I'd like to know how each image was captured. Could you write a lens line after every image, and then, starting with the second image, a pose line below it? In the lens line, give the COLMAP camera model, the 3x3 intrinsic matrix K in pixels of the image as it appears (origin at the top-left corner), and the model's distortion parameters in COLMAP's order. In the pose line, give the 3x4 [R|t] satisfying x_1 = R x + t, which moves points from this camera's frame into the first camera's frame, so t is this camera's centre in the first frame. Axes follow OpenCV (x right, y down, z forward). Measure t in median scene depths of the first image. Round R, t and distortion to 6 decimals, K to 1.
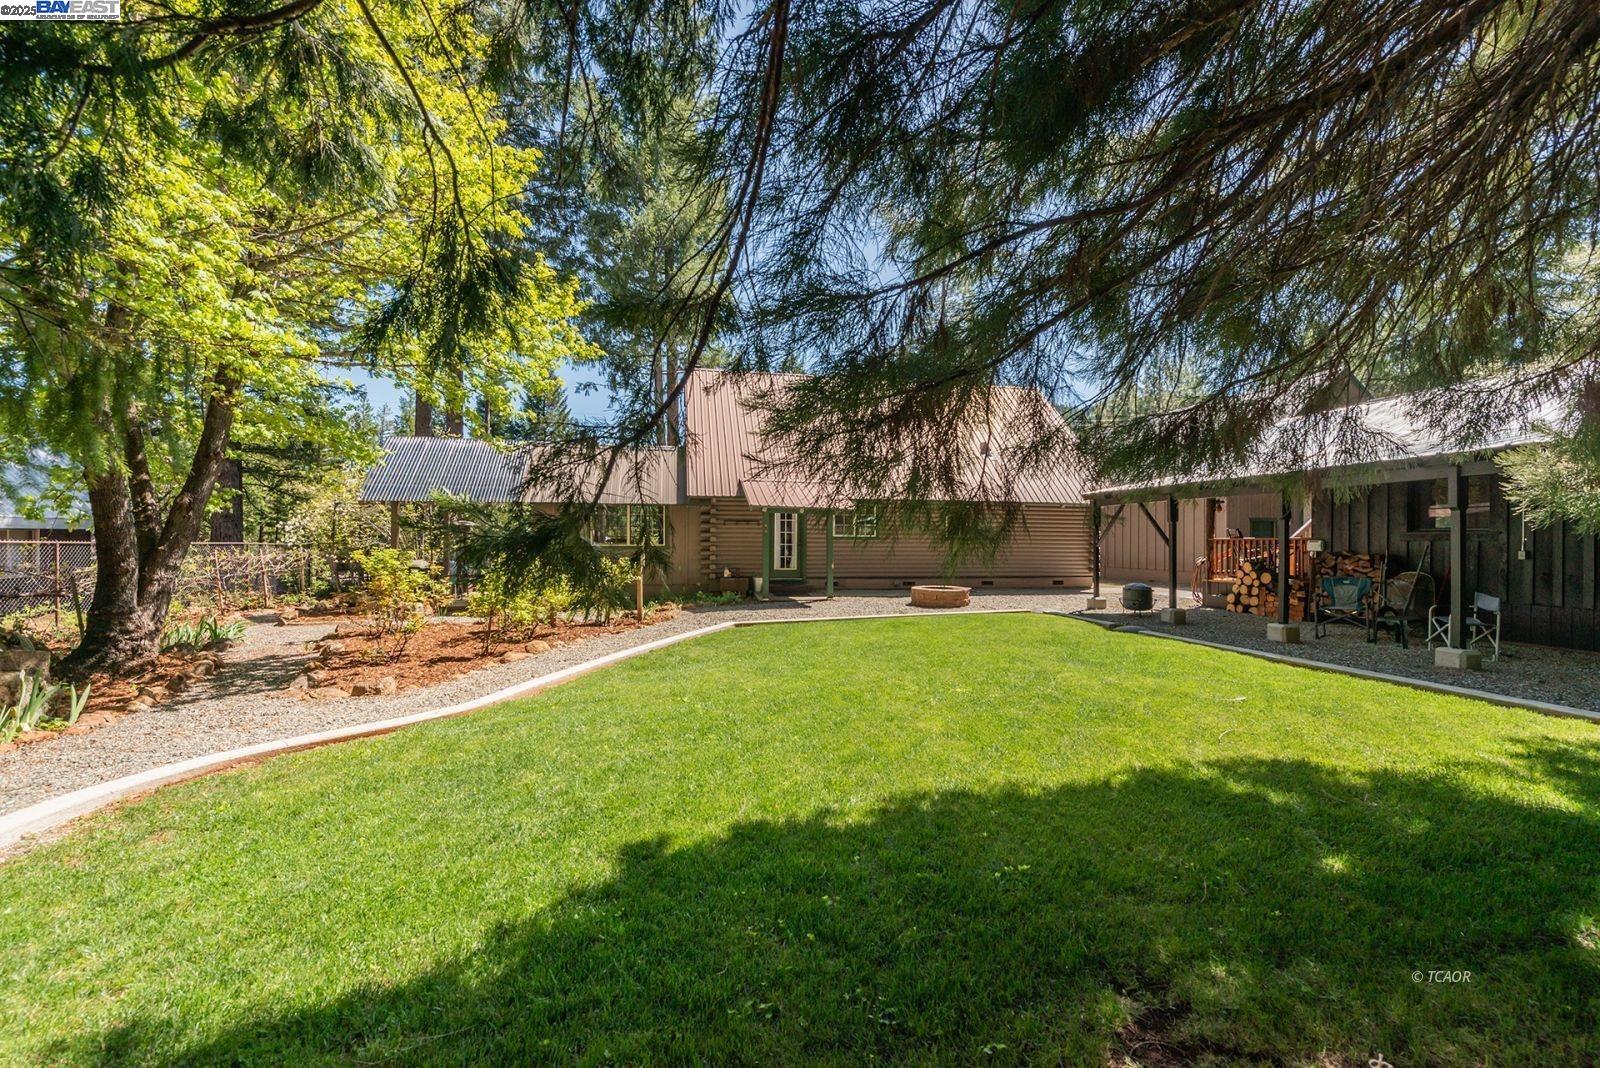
lens RADIAL K [[627.0, 0, 803.0], [0, 627.0, 539.3], [0, 0, 1]] dist [0.003331, 0.000076]
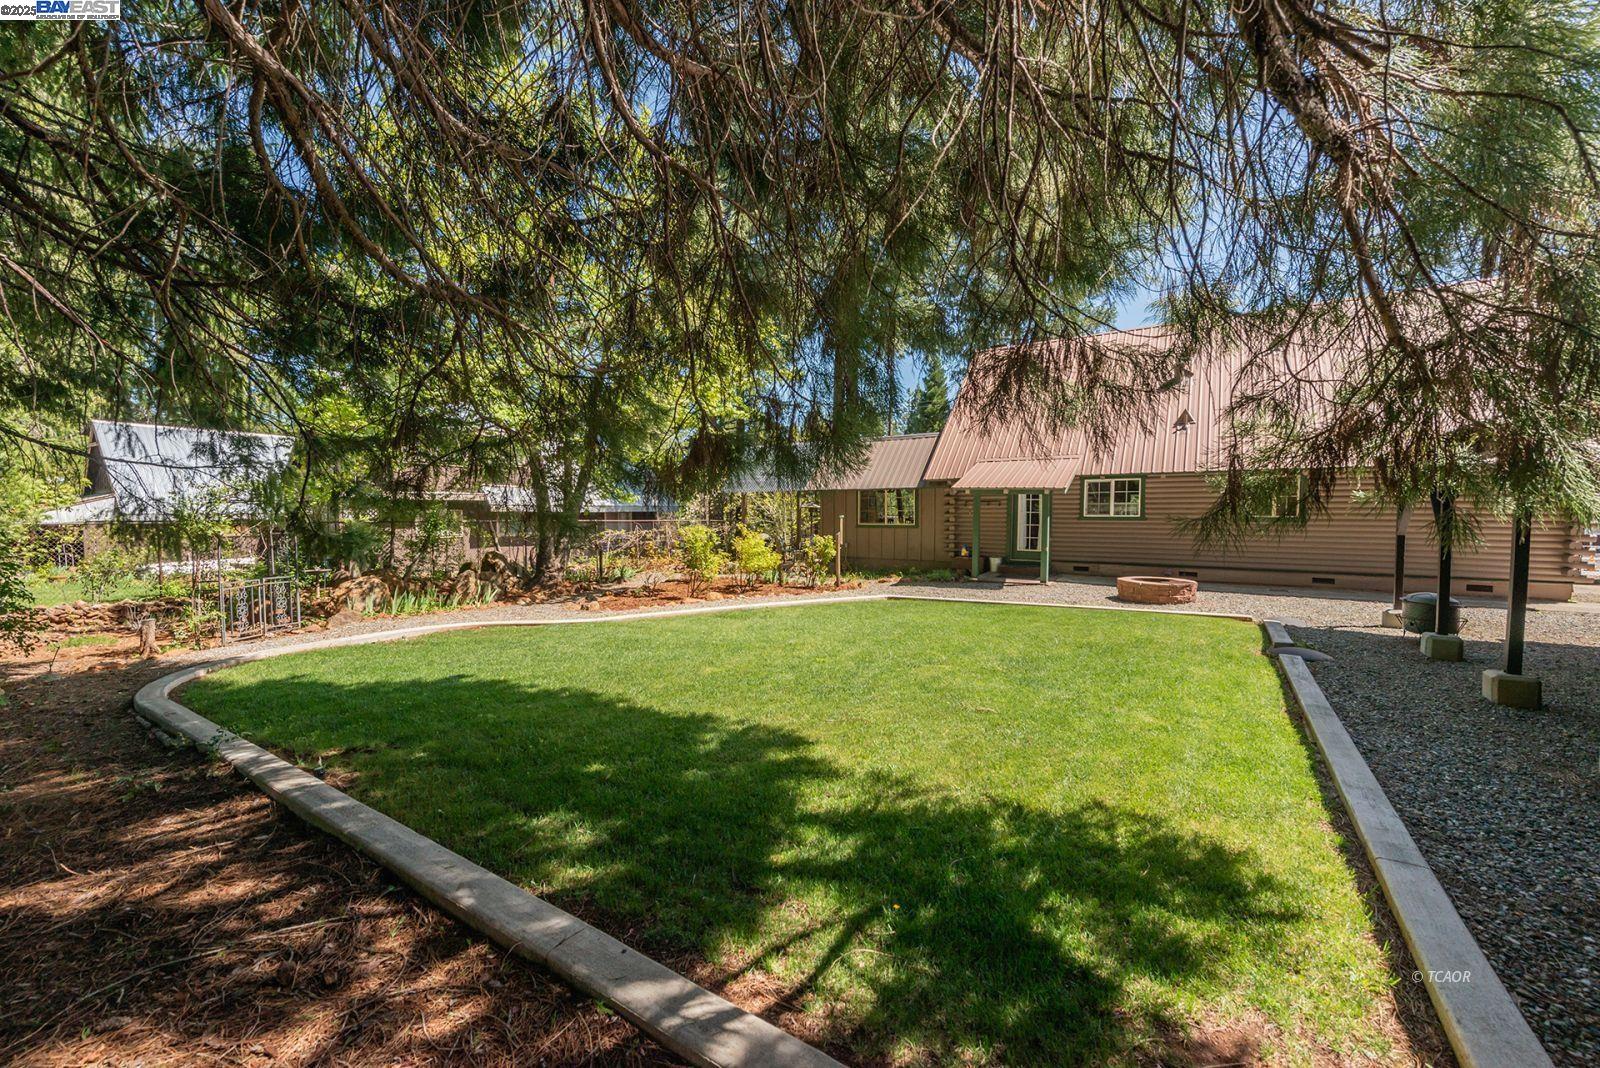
lens RADIAL K [[627.0, 0, 806.1], [0, 627.0, 523.7], [0, 0, 1]] dist [0.003331, 0.000076]
pose [[0.724182, 0.011589, -0.689512, 0.525127], [0.000819, 0.999844, 0.017665, -0.016026], [0.689609, -0.013357, 0.724059, 0.071626]]
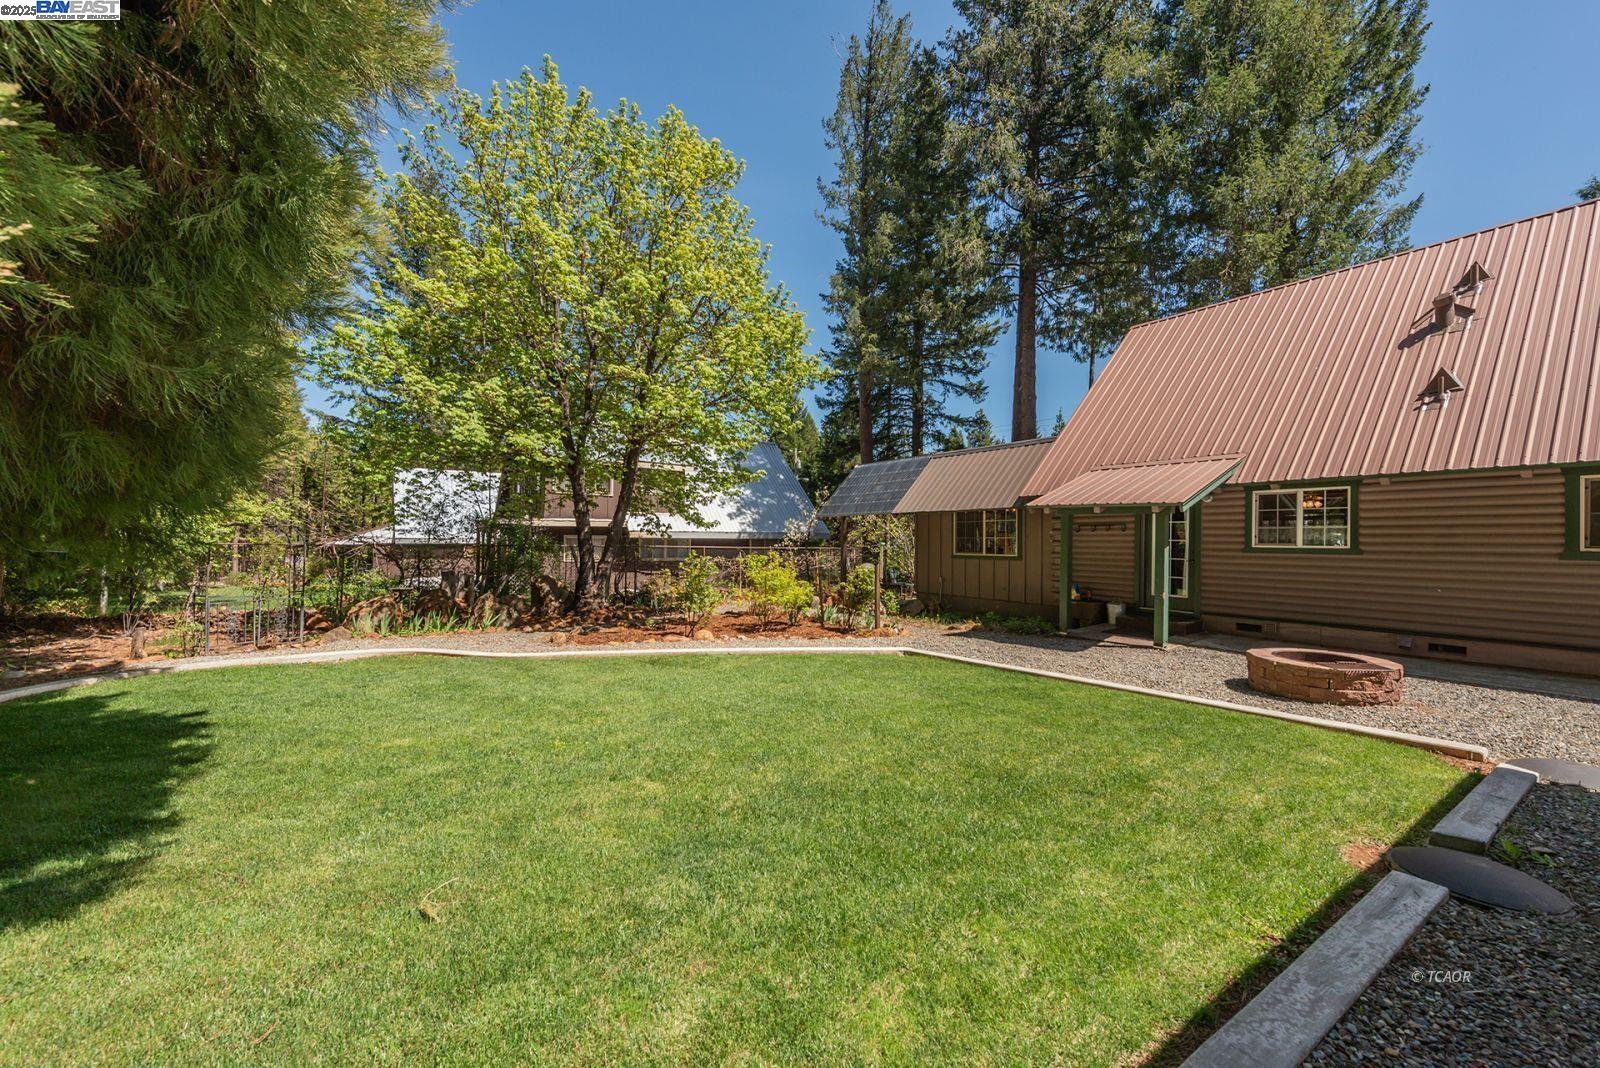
lens RADIAL K [[627.0, 0, 804.1], [0, 627.0, 523.5], [0, 0, 1]] dist [0.003331, 0.000076]
pose [[0.401623, -0.022637, -0.915525, 0.579405], [-0.005712, 0.999613, -0.027222, -0.012917], [0.915787, 0.016163, 0.401338, 0.489613]]
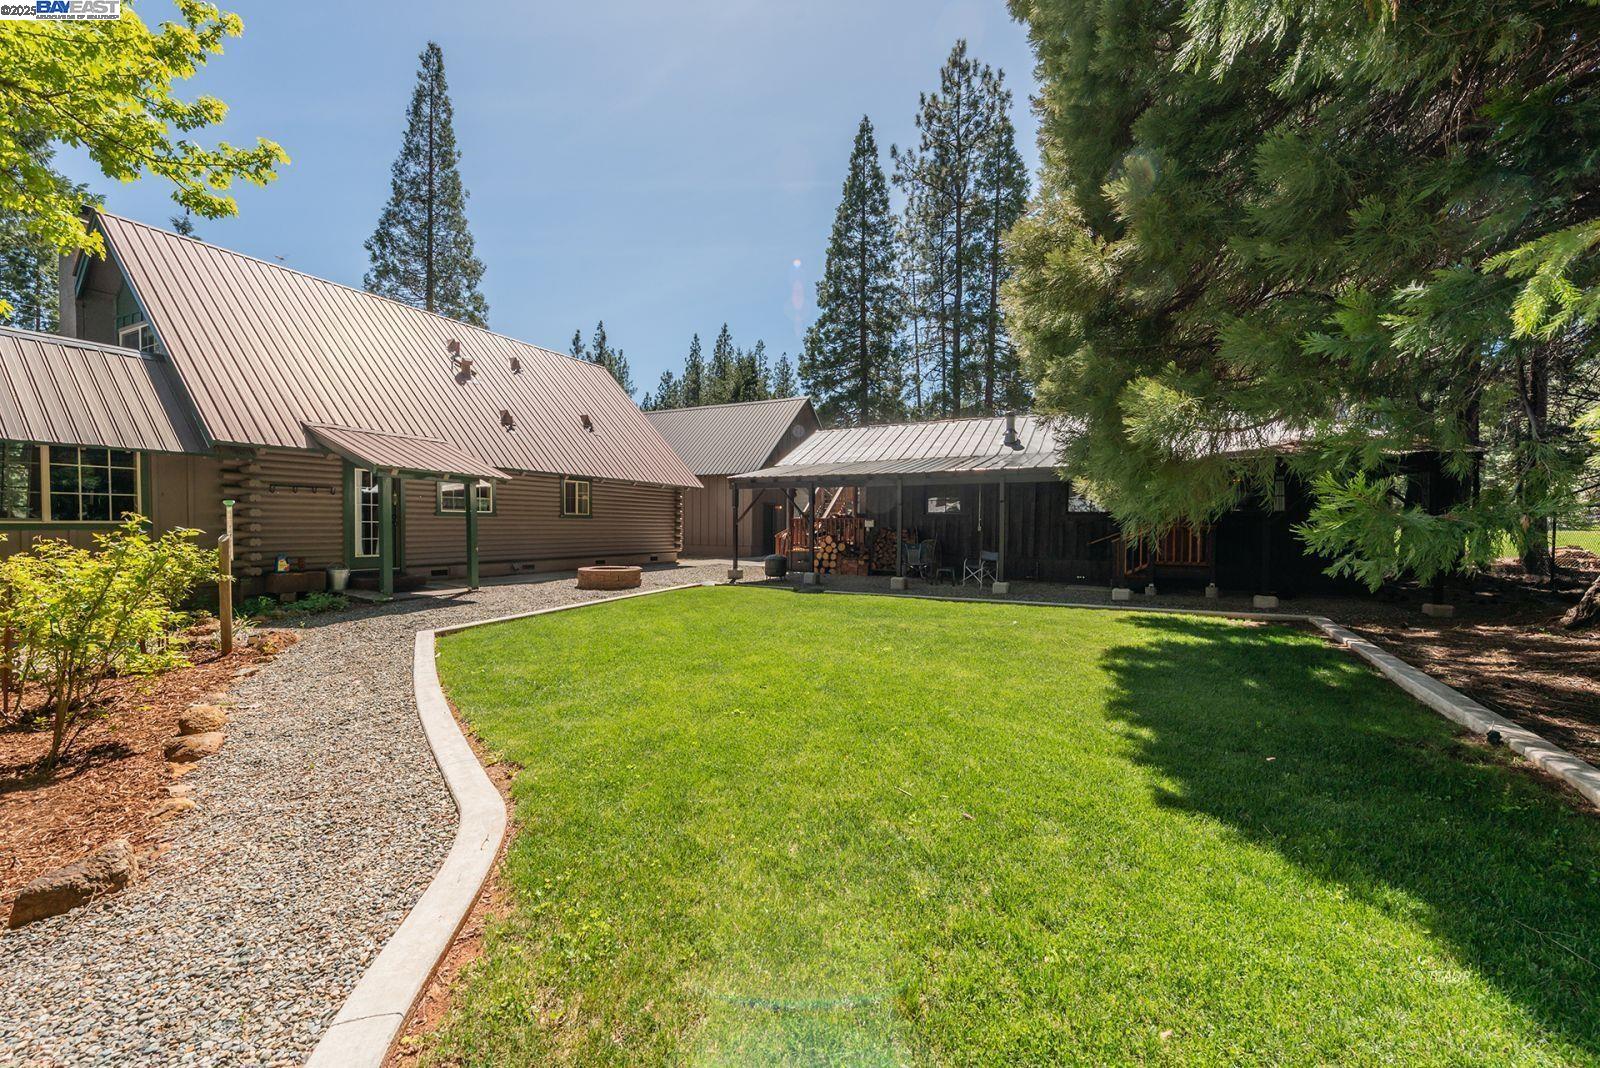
lens RADIAL K [[627.0, 0, 807.9], [0, 627.0, 538.7], [0, 0, 1]] dist [0.003331, 0.000076]
pose [[0.615943, -0.019145, 0.787558, -0.381760], [-0.006961, 0.999533, 0.029742, 0.003714], [-0.787760, -0.023802, 0.615522, 0.214526]]
